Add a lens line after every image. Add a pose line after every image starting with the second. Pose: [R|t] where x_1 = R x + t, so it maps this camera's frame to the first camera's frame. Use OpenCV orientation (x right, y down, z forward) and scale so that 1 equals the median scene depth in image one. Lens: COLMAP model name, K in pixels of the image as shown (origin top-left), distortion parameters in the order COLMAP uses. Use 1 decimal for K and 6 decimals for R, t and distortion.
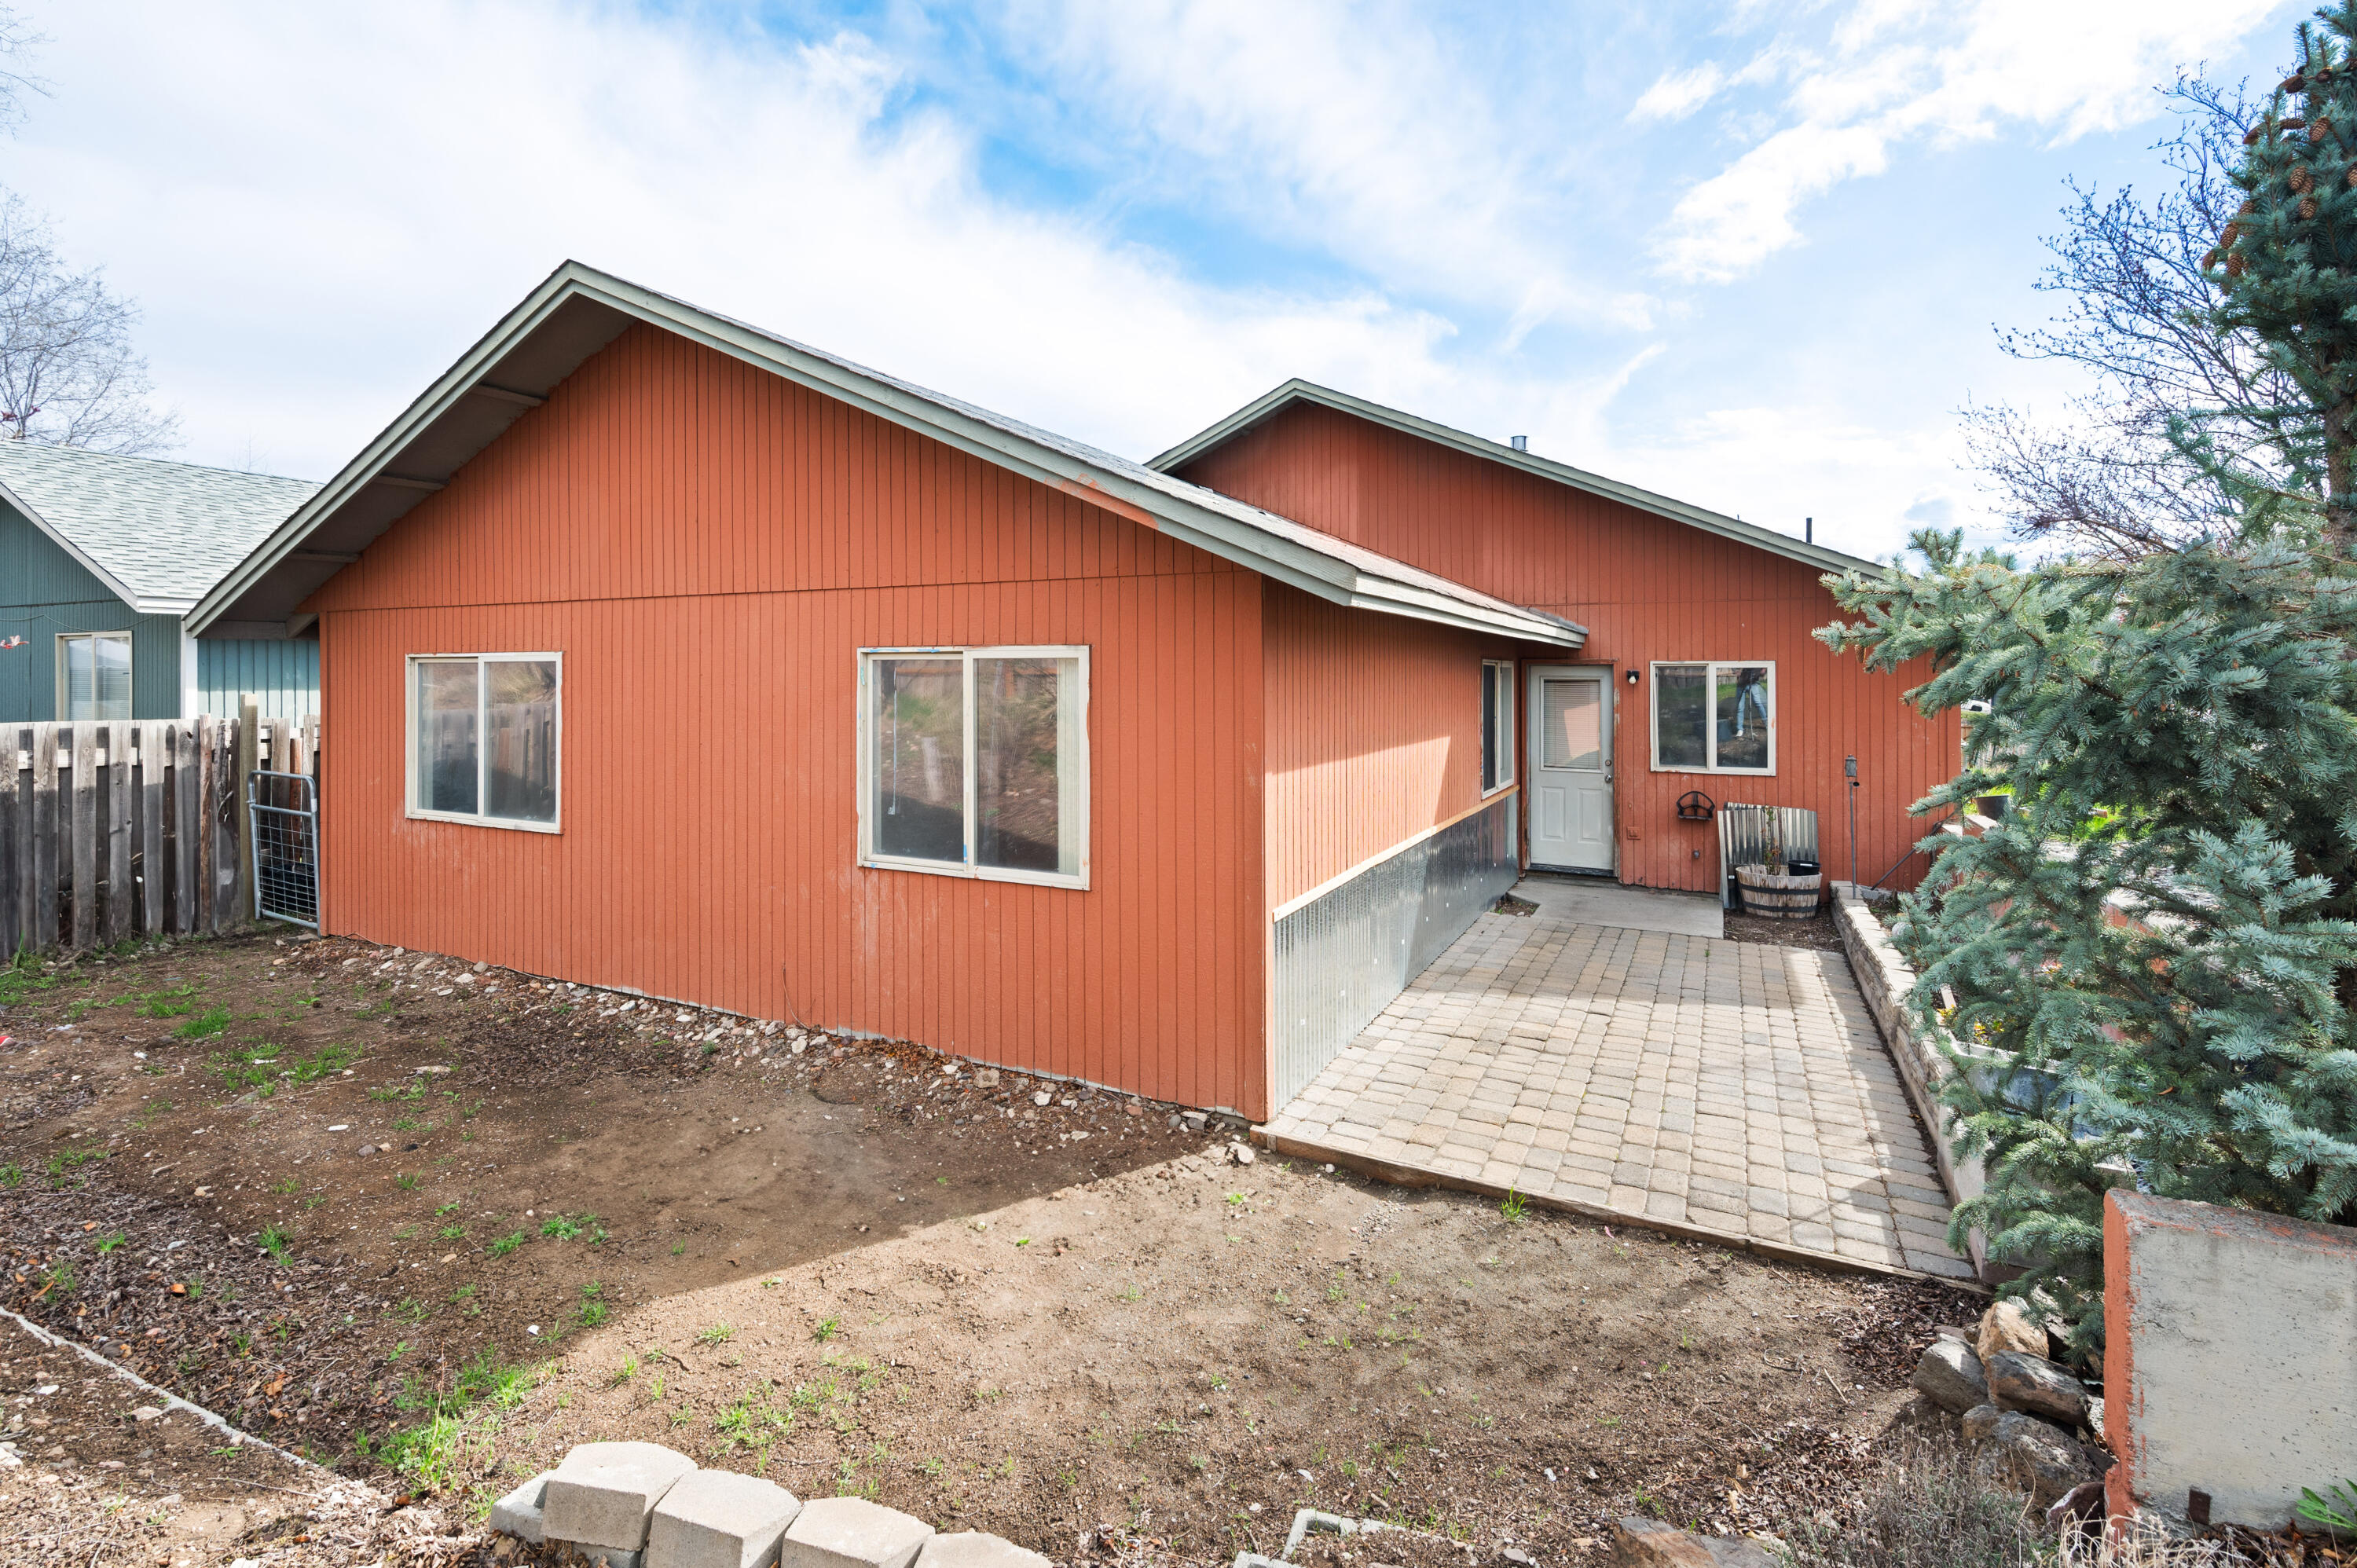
lens RADIAL K [[1015.4, 0, 1174.2], [0, 1015.4, 679.4], [0, 0, 1]] dist [0.002216, 0.000301]
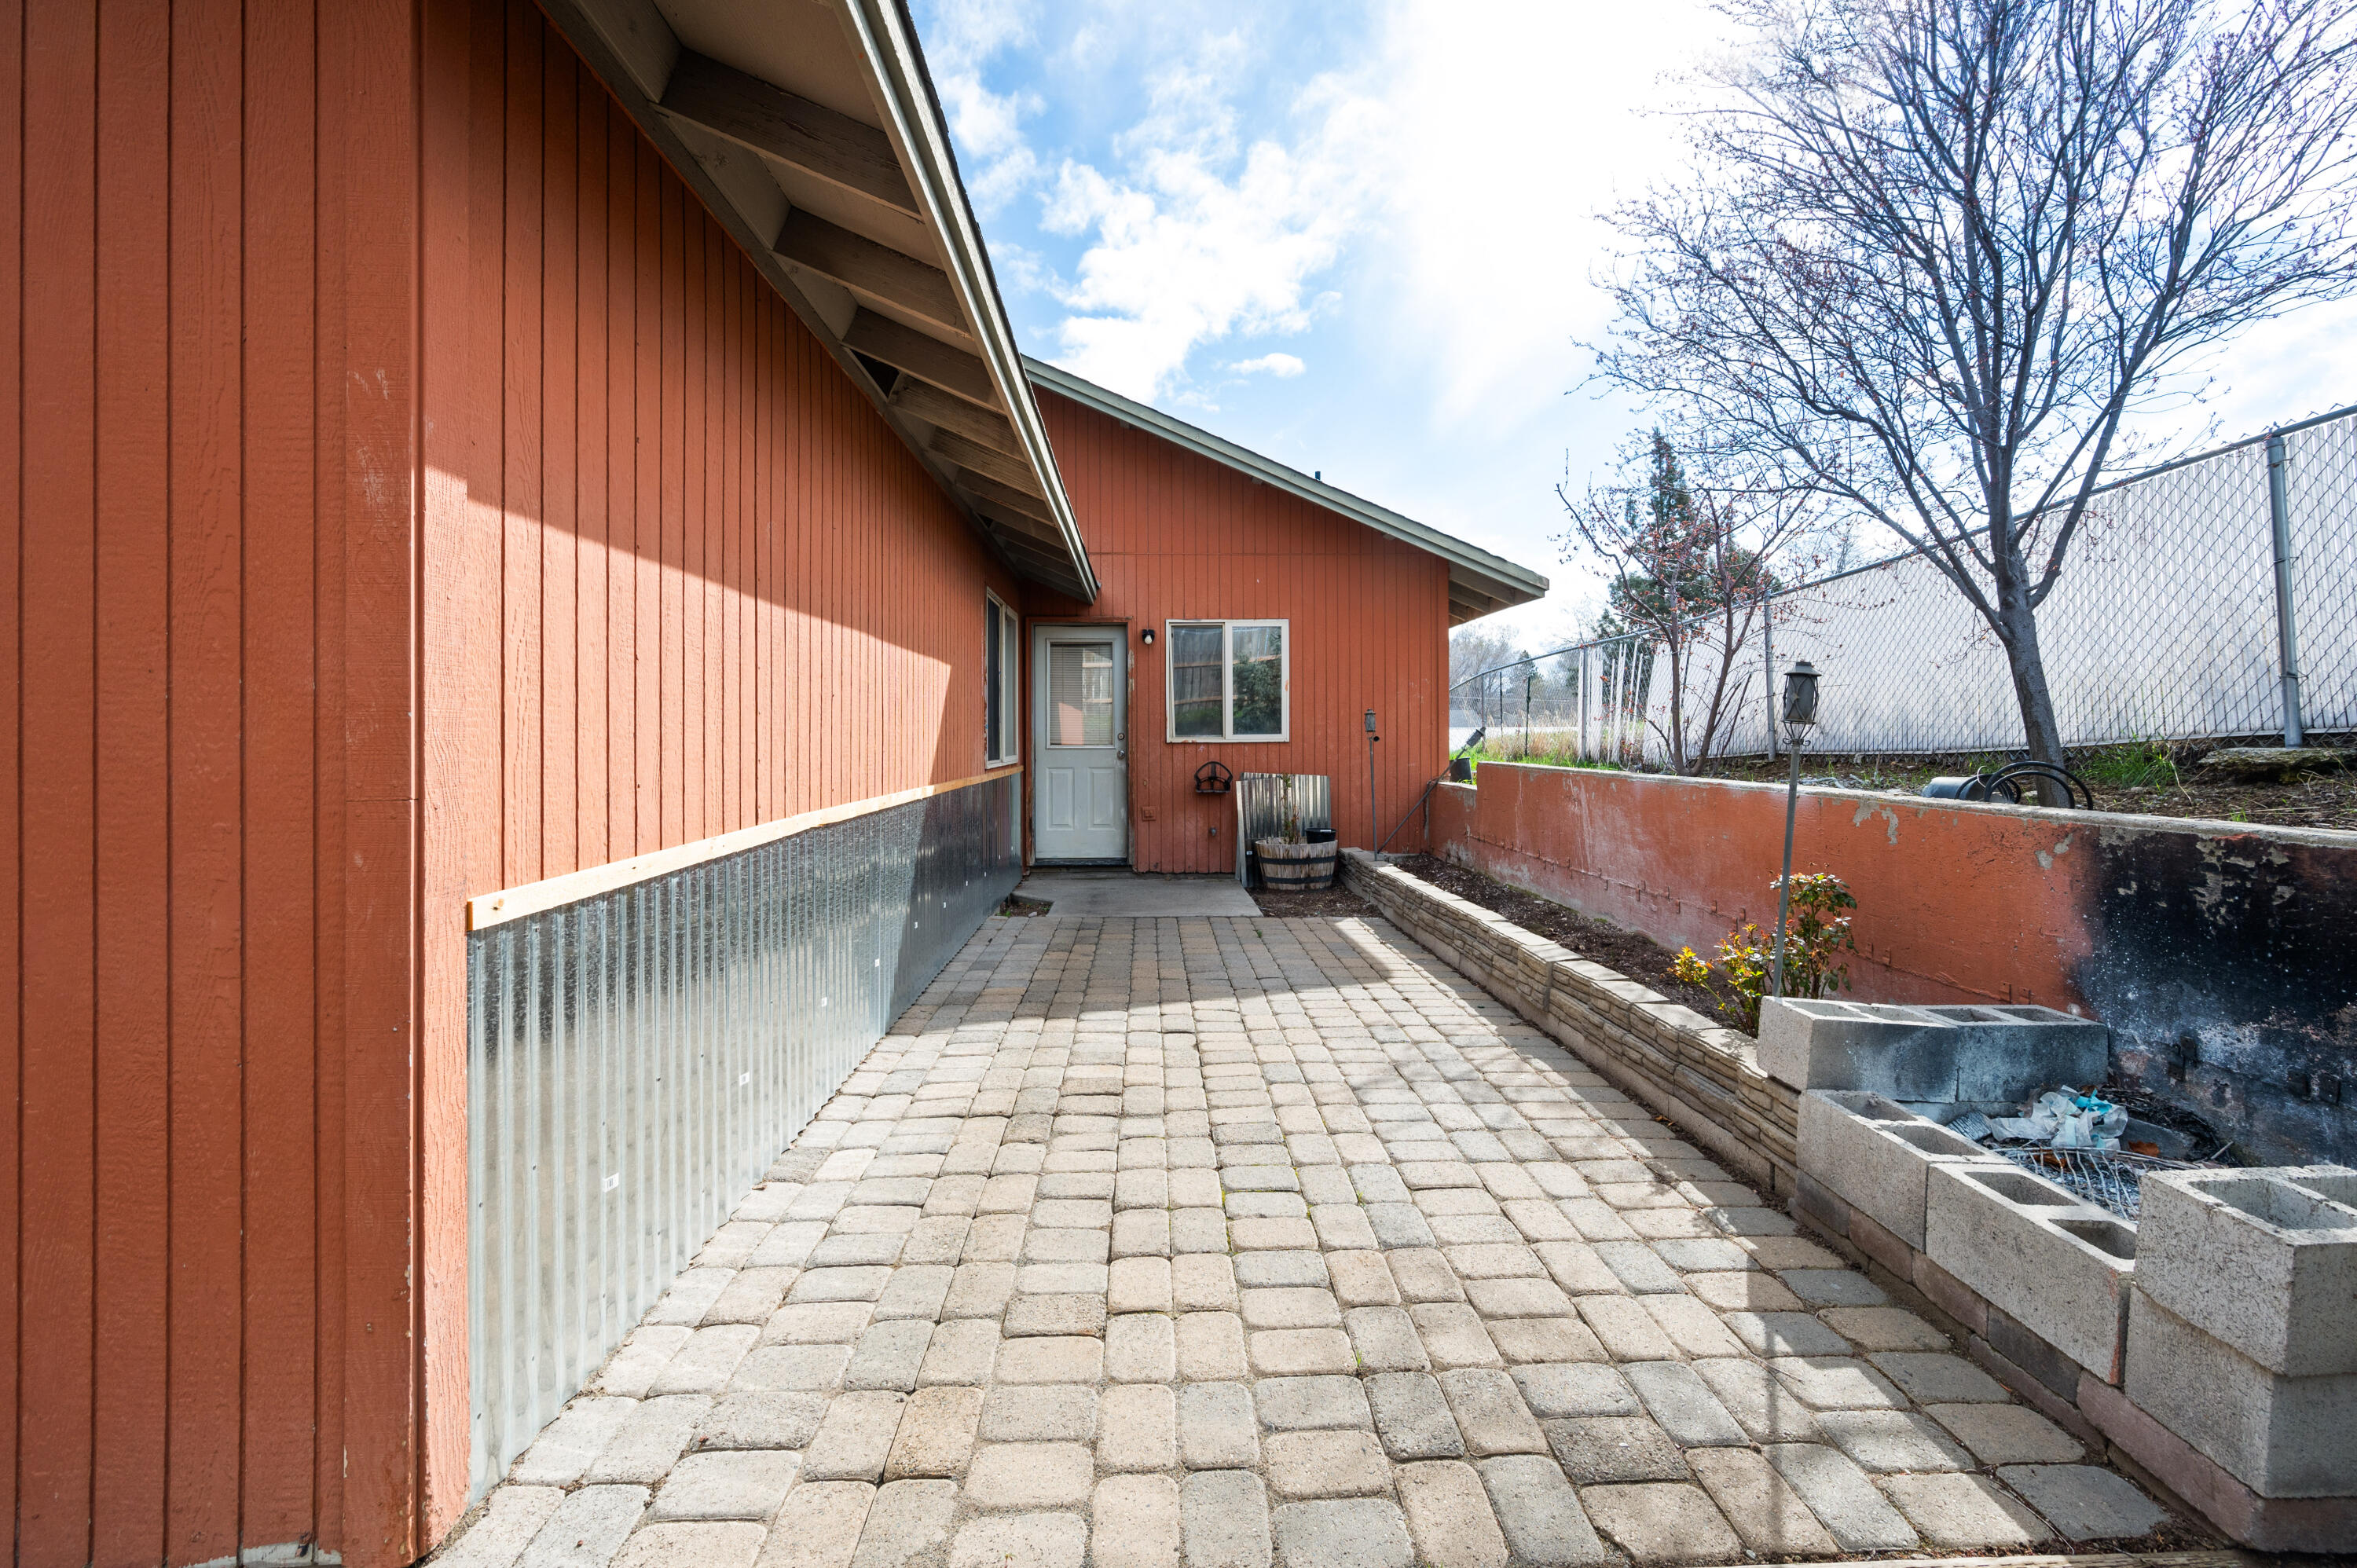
lens RADIAL K [[947.6, 0, 1185.3], [0, 947.6, 739.6], [0, 0, 1]] dist [-0.000169, 0.000101]
pose [[0.863021, -0.003749, 0.505154, 0.075101], [-0.002599, 0.999926, 0.011862, 0.089705], [-0.505161, -0.011550, 0.862948, 0.320365]]
